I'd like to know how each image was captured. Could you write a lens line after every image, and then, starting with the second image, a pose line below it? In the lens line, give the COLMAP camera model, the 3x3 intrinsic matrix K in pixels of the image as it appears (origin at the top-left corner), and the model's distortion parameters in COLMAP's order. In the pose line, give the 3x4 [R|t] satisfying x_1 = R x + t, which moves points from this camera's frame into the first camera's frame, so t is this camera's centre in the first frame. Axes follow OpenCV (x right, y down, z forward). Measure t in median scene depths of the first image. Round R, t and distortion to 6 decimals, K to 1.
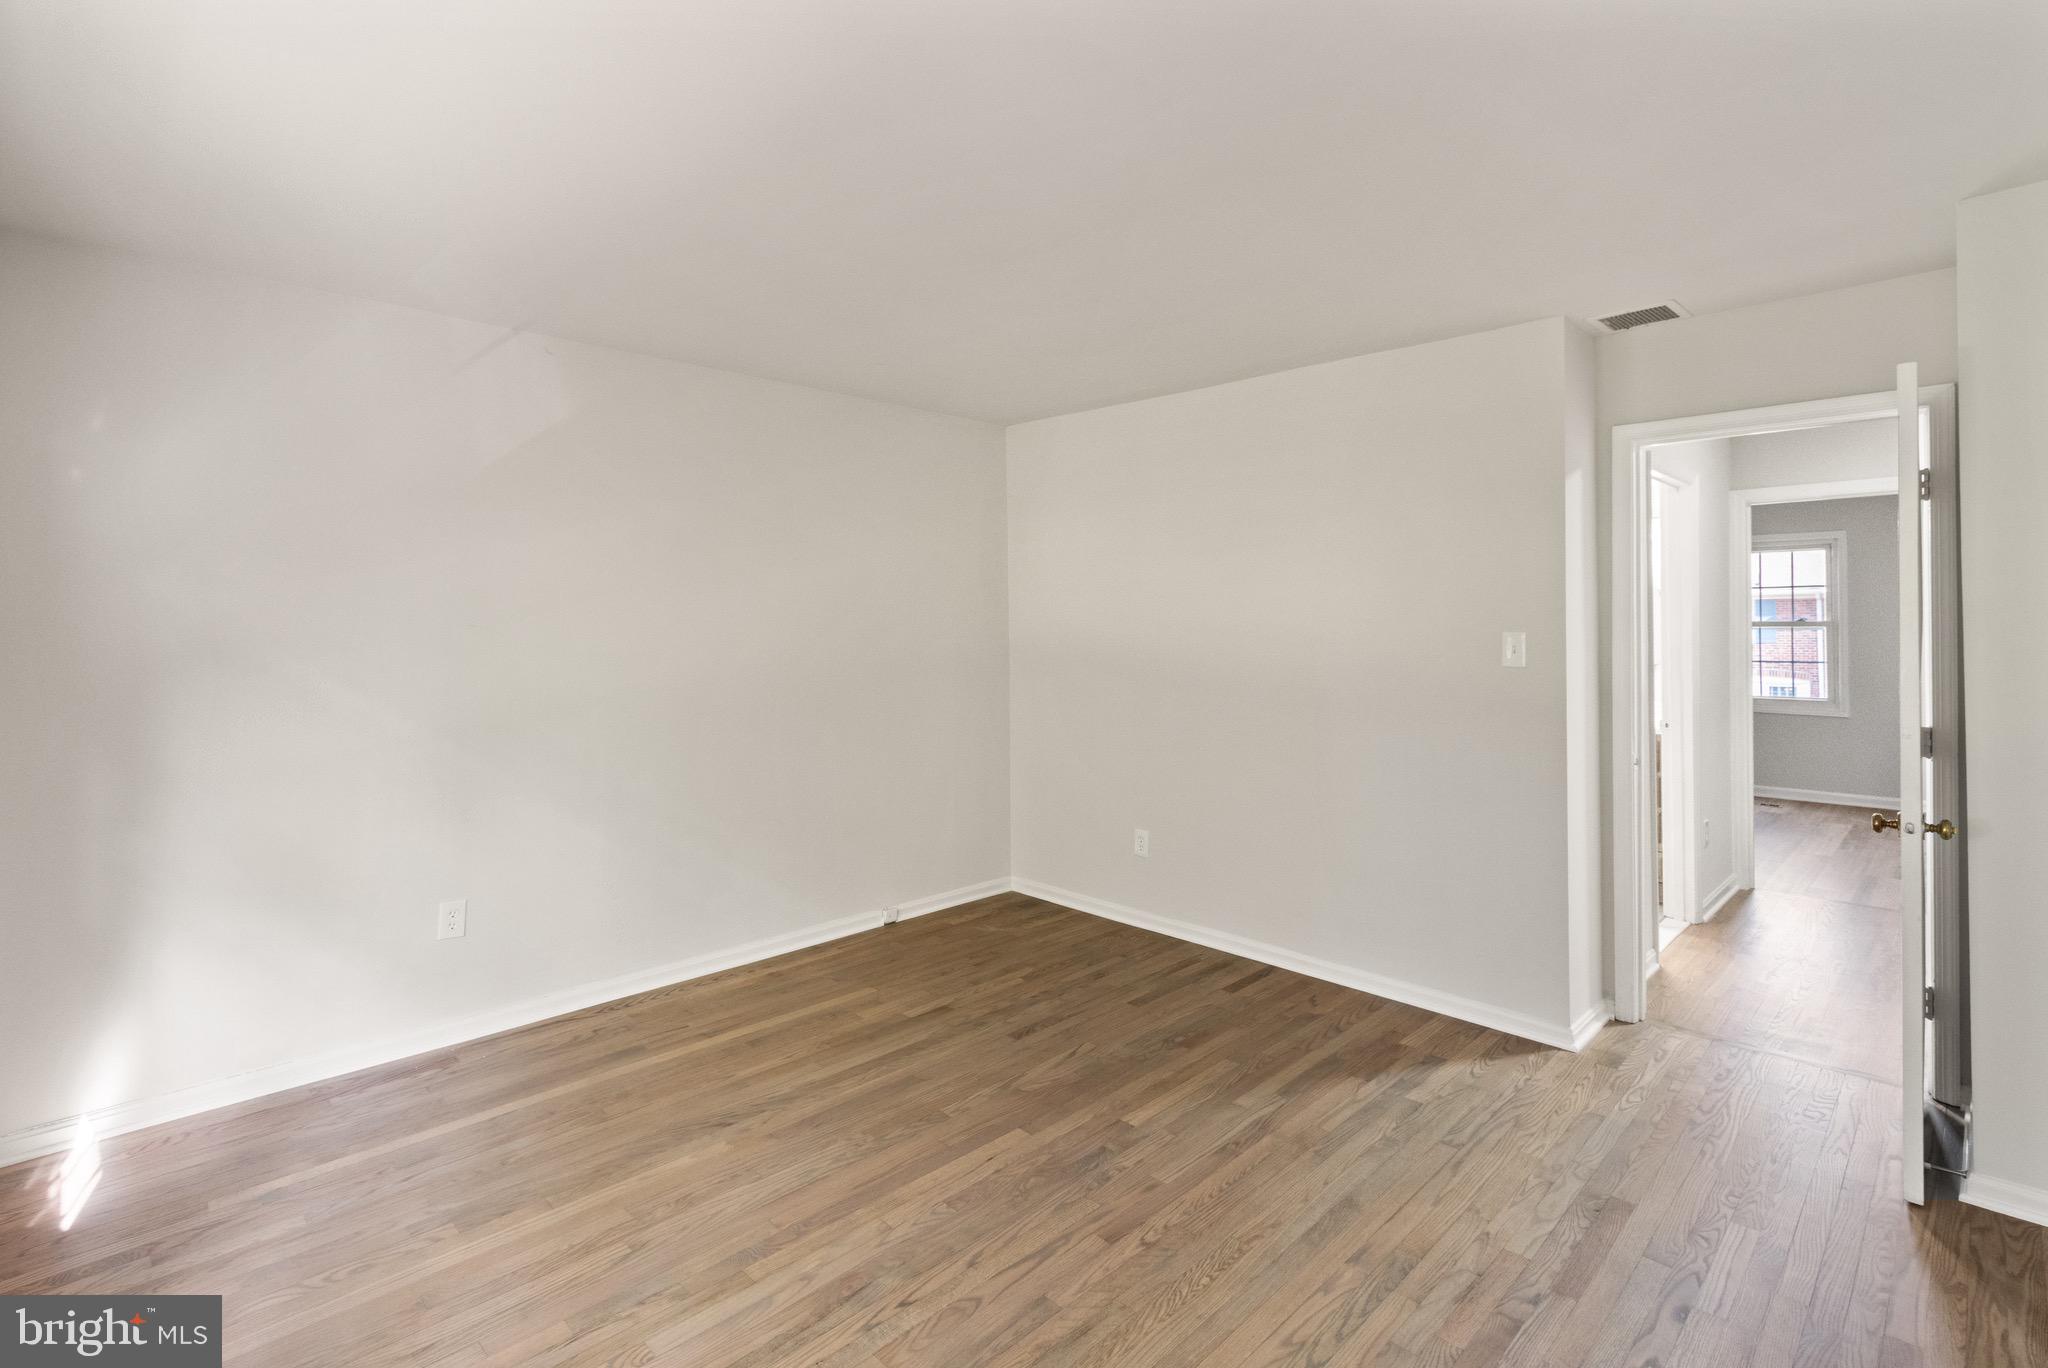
lens RADIAL K [[968.9, 0, 1031.7], [0, 968.9, 671.8], [0, 0, 1]] dist [-0.003148, -0.001261]
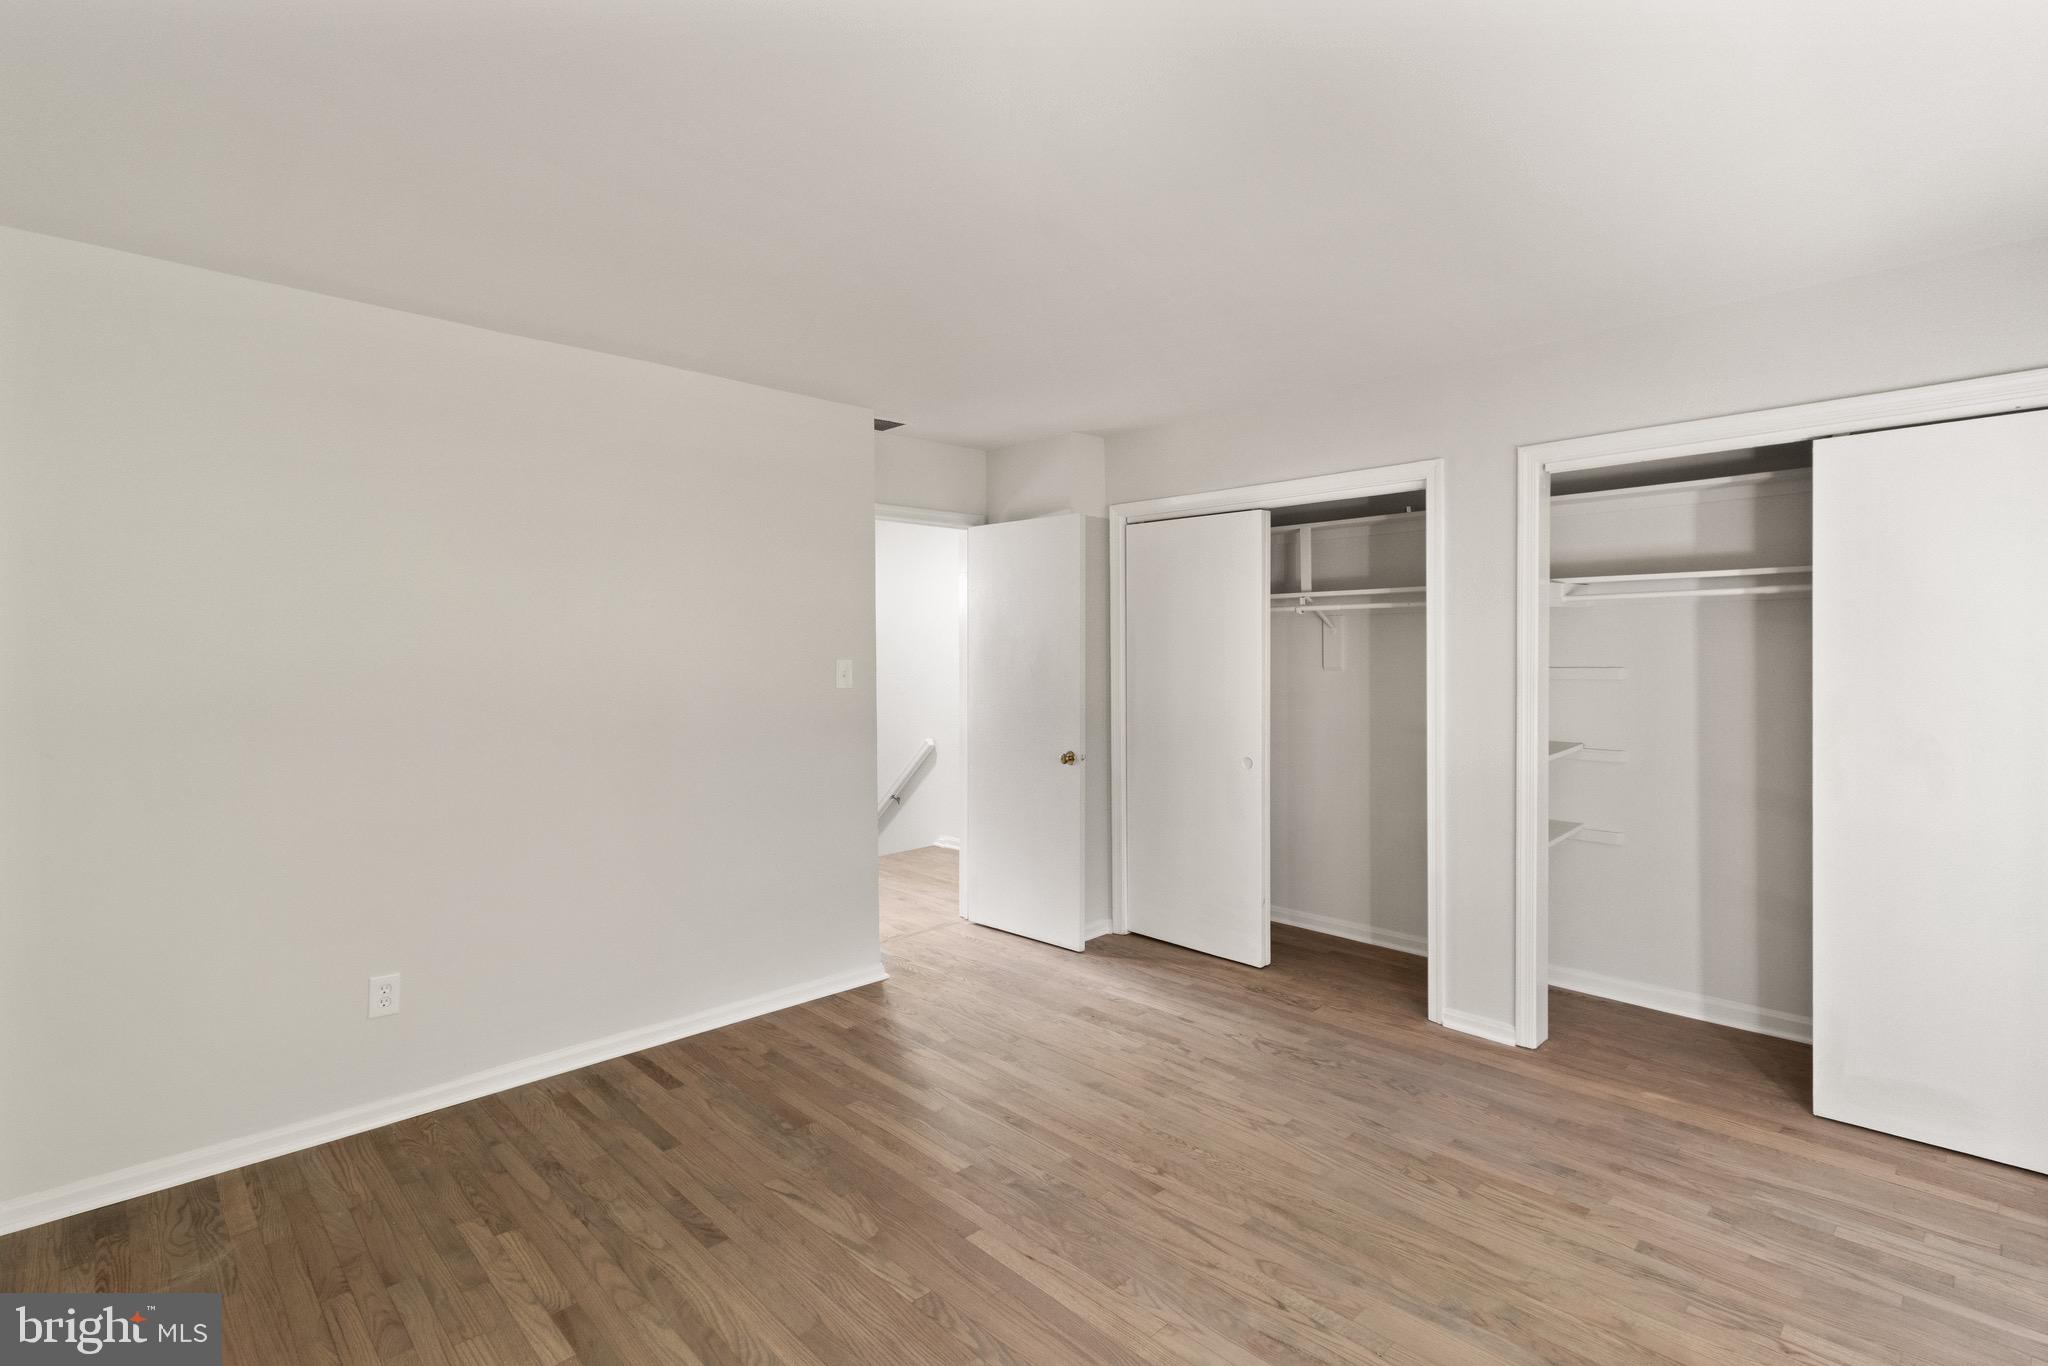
lens RADIAL K [[958.9, 0, 1028.5], [0, 958.9, 642.3], [0, 0, 1]] dist [0.003020, -0.001307]
pose [[0.016748, 0.007912, 0.999828, -0.912238], [0.055342, 0.998428, -0.008828, -0.048495], [-0.998327, 0.055481, 0.016284, 0.946091]]
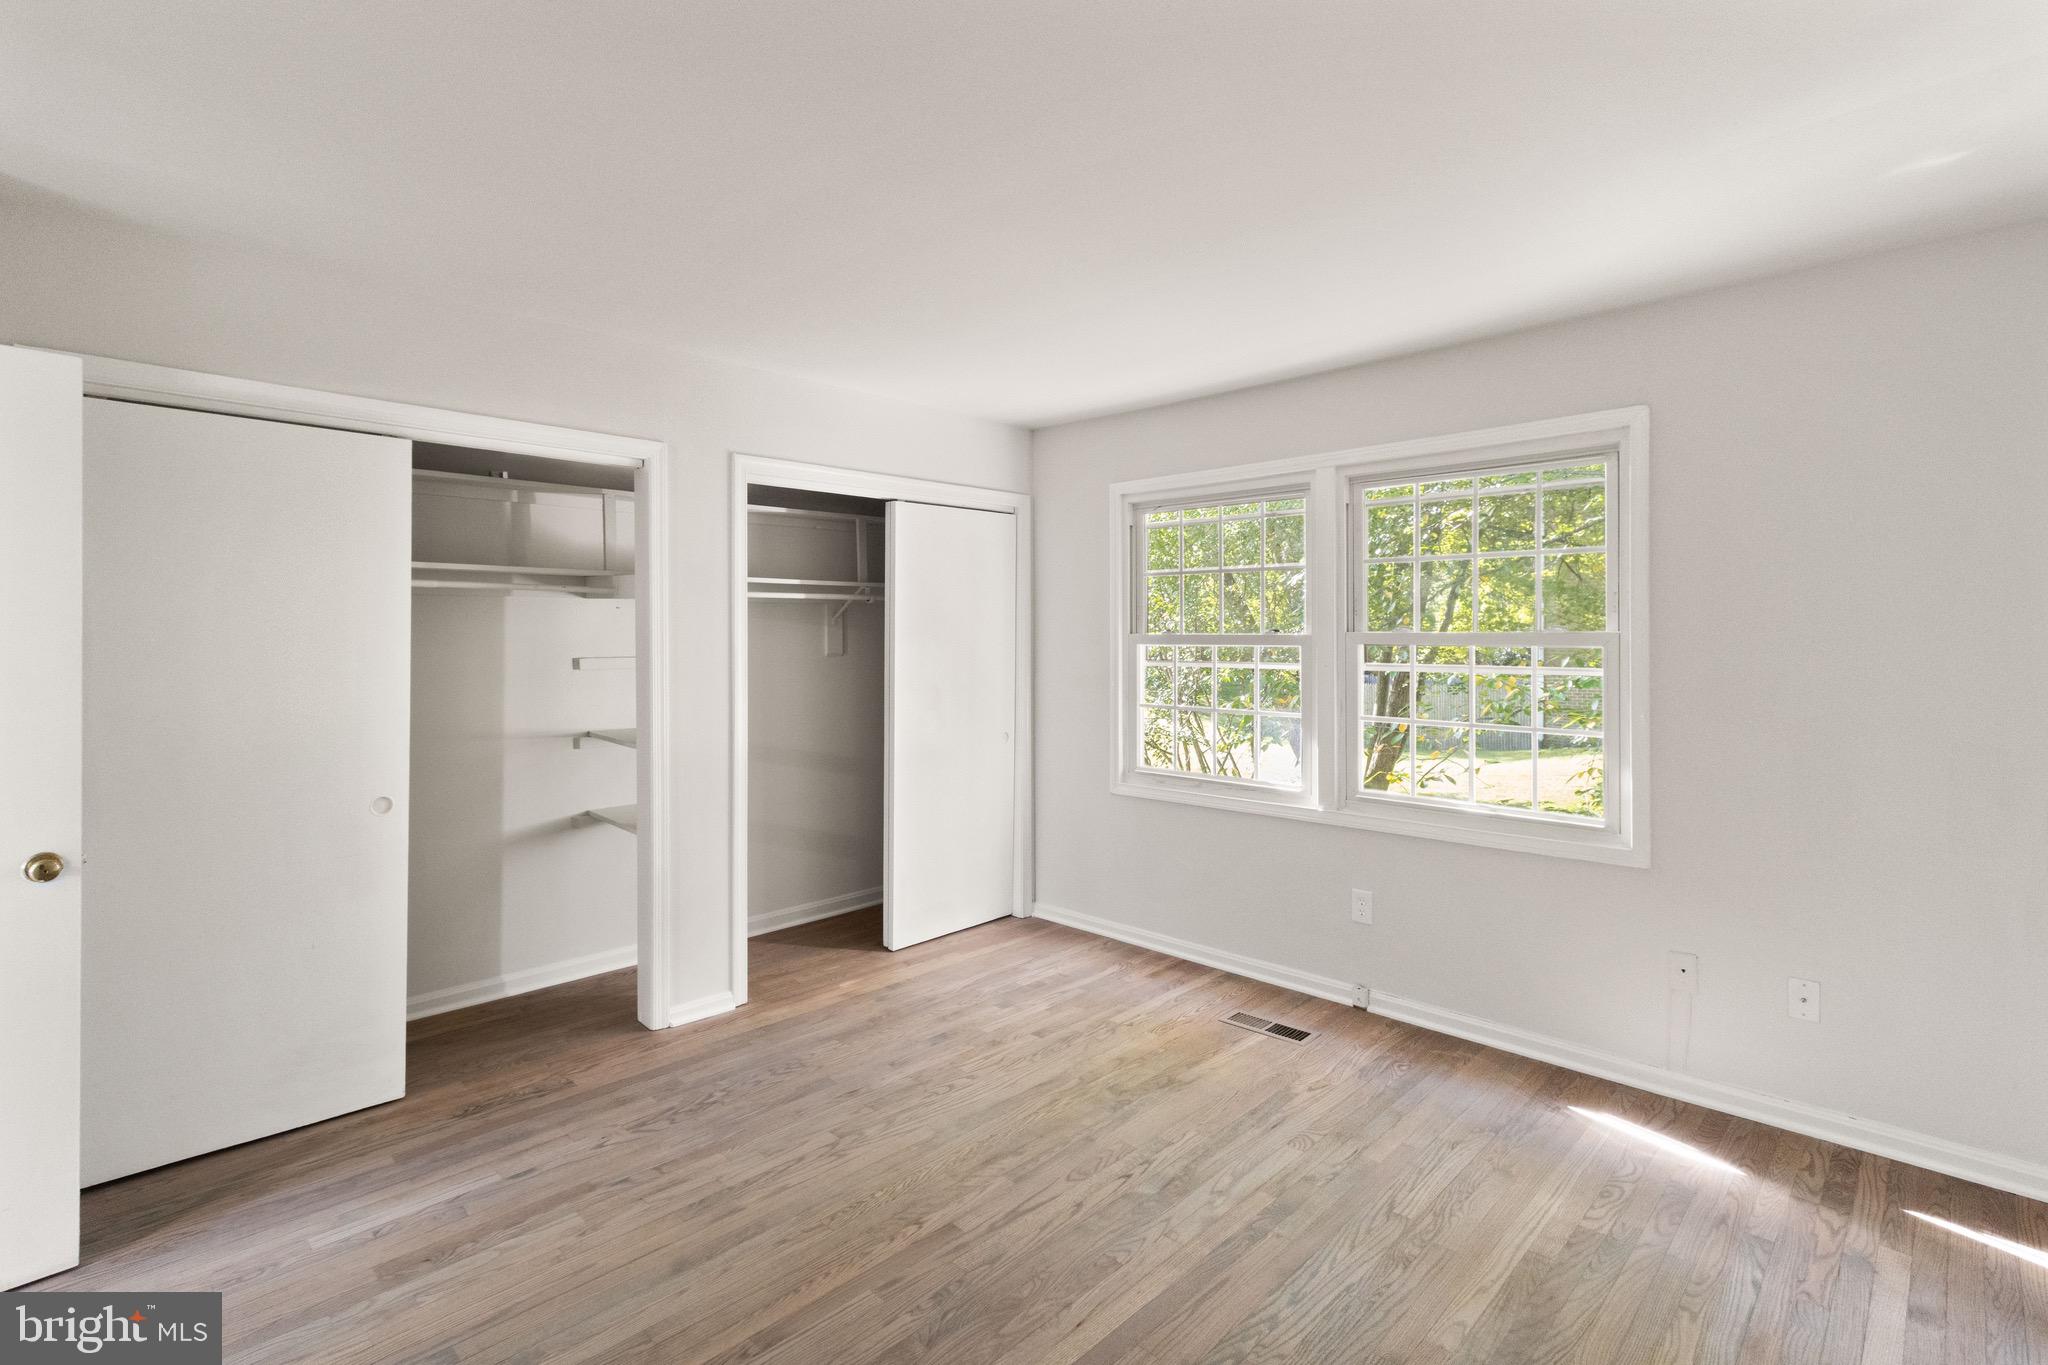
lens RADIAL K [[958.9, 0, 1028.5], [0, 958.9, 641.8], [0, 0, 1]] dist [0.003020, -0.001307]
pose [[-0.999985, 0.002767, -0.004628, 0.000233], [0.002505, 0.998438, 0.055813, -0.088167], [0.004775, 0.055801, -0.998431, 1.723194]]
